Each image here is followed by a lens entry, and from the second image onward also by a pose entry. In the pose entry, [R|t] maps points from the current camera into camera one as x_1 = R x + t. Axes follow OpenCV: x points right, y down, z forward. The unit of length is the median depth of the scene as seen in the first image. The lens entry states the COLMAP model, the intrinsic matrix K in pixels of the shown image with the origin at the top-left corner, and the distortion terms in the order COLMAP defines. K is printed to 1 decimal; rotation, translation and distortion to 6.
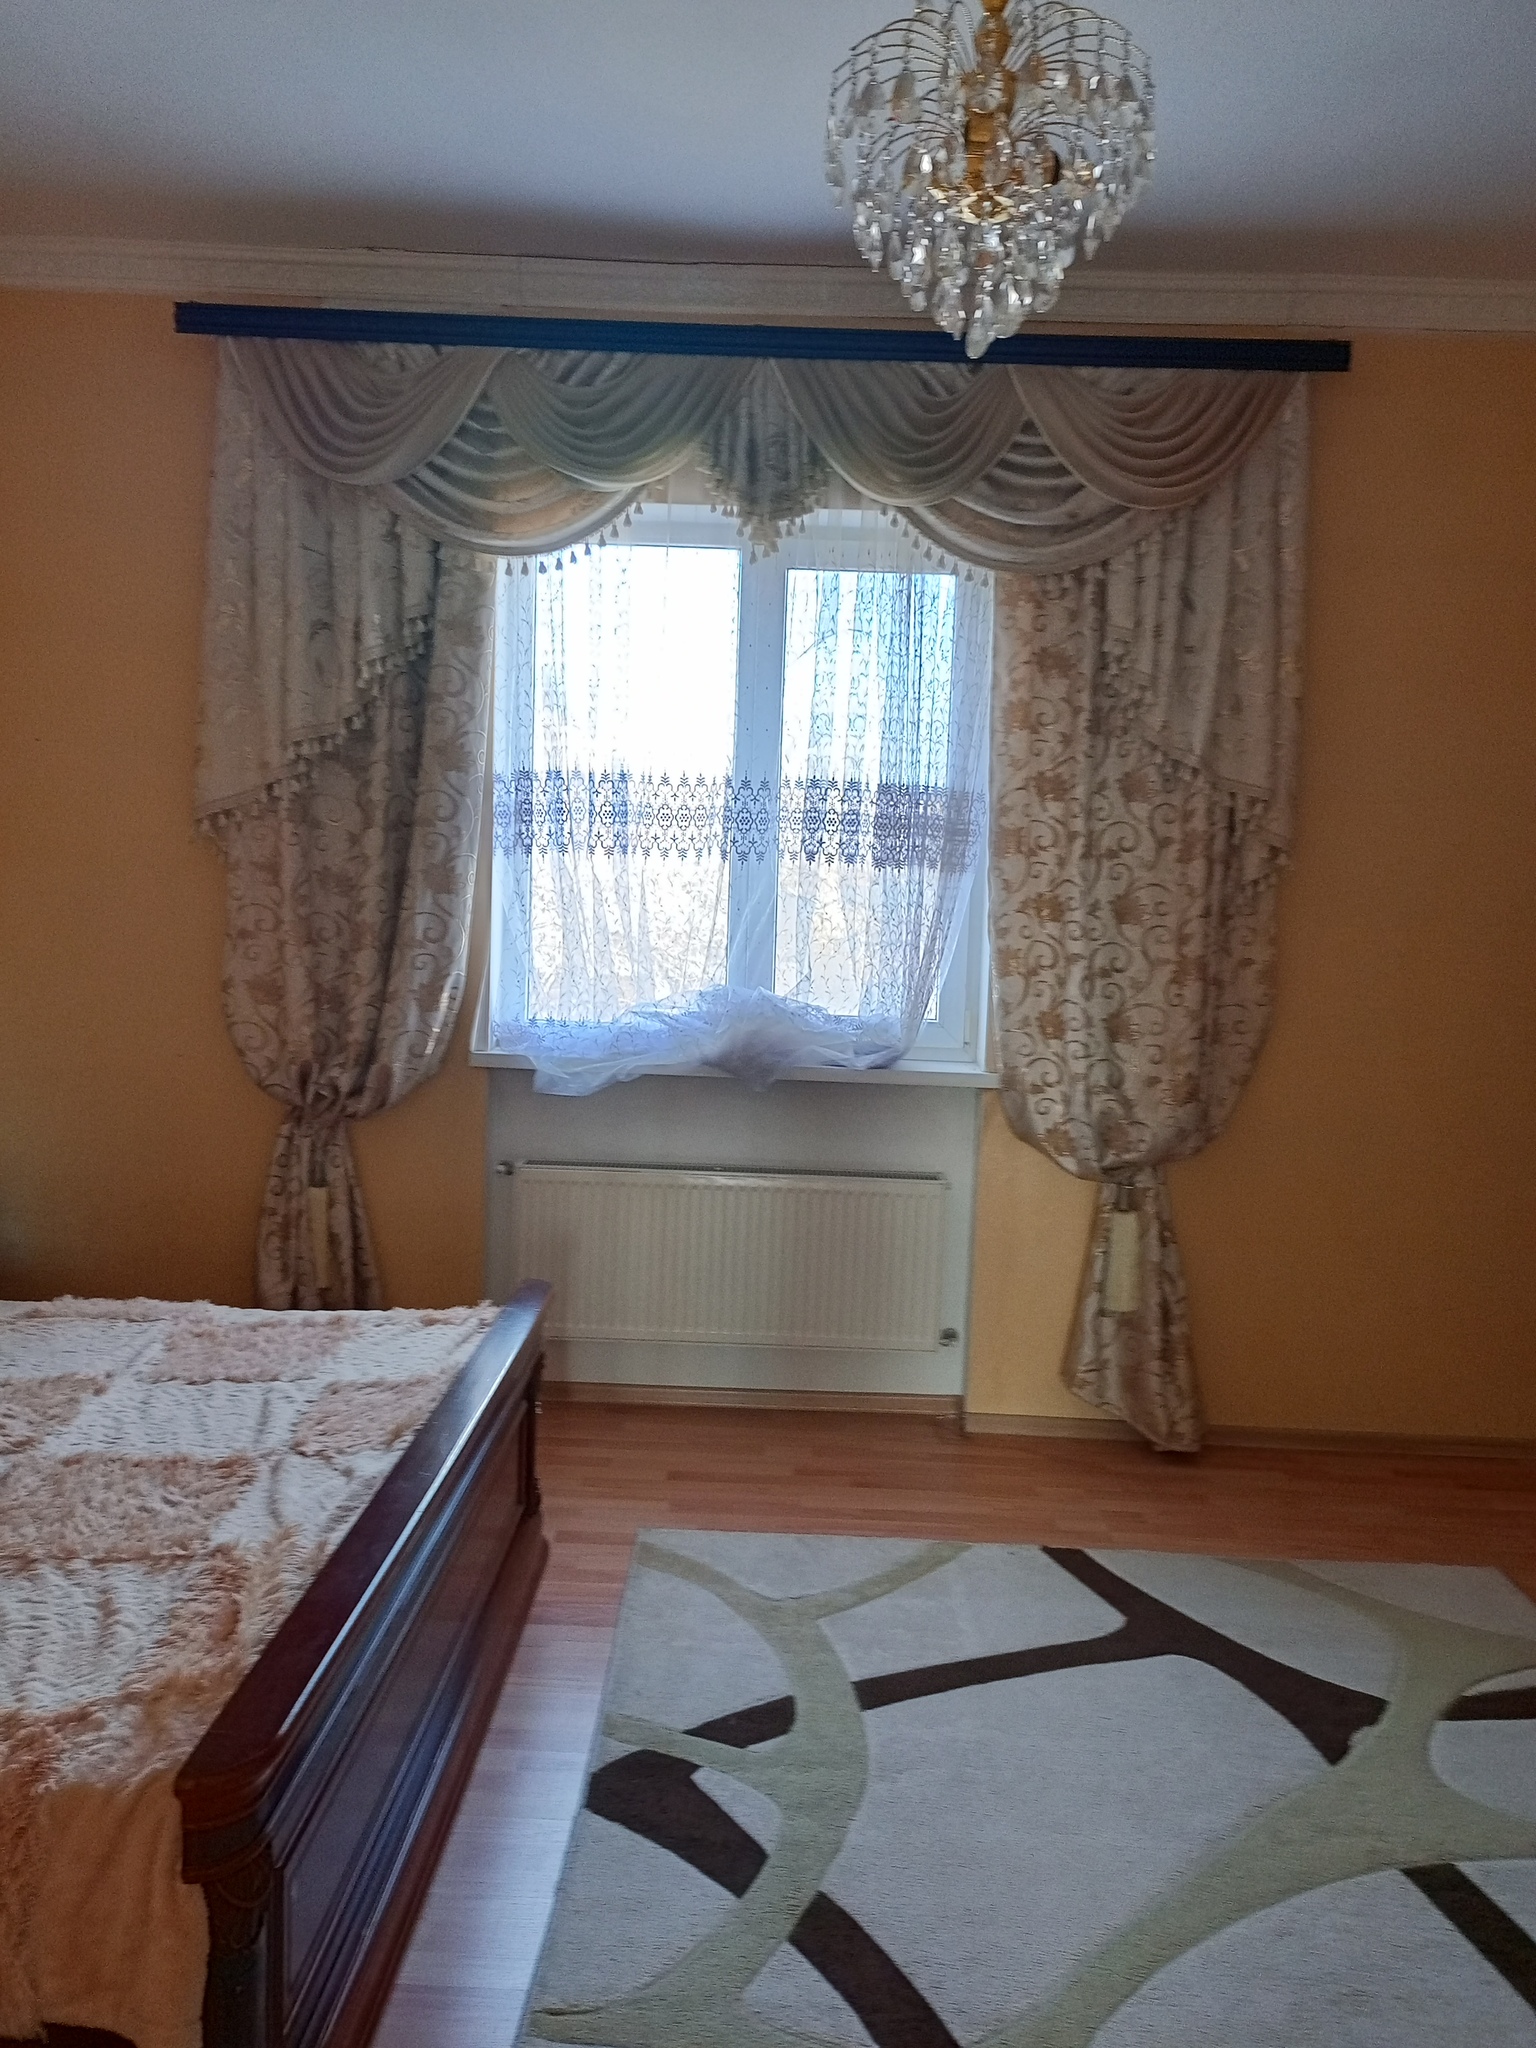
lens RADIAL K [[1540.5, 0, 771.1], [0, 1540.5, 1026.5], [0, 0, 1]] dist [0.034758, -0.026162]
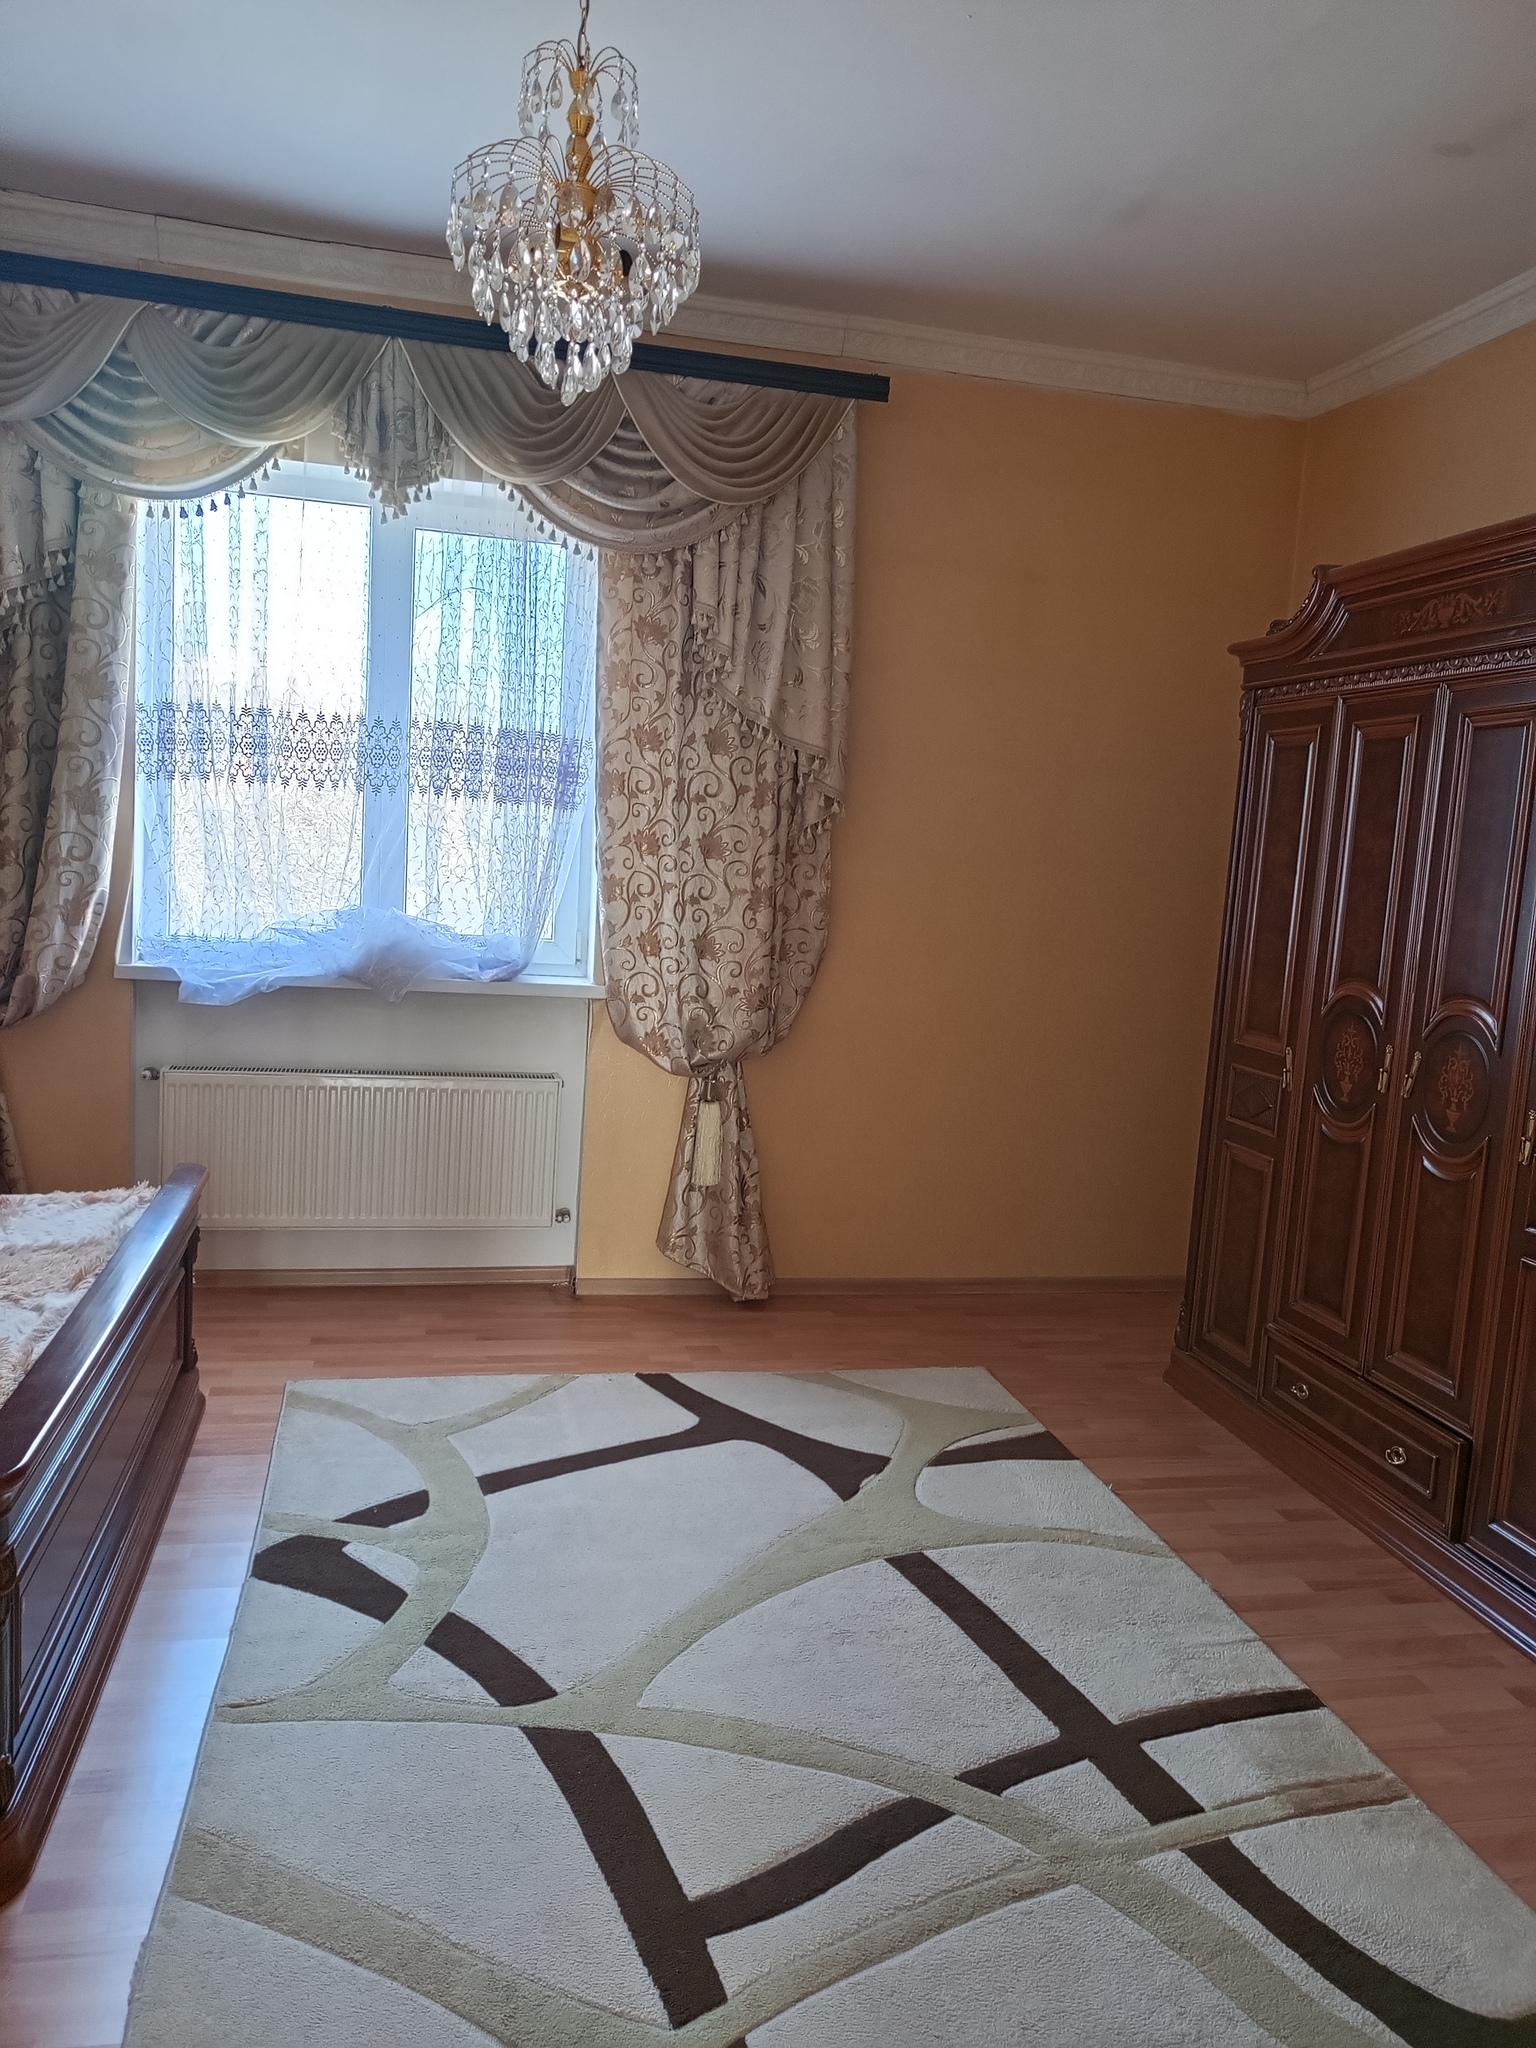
lens RADIAL K [[1540.5, 0, 742.3], [0, 1540.5, 1067.3], [0, 0, 1]] dist [0.034758, -0.026162]
pose [[0.975769, -0.006208, 0.218715, -0.006888], [-0.007602, 0.998032, 0.062244, 0.022913], [-0.218671, -0.062399, 0.973801, -0.192573]]
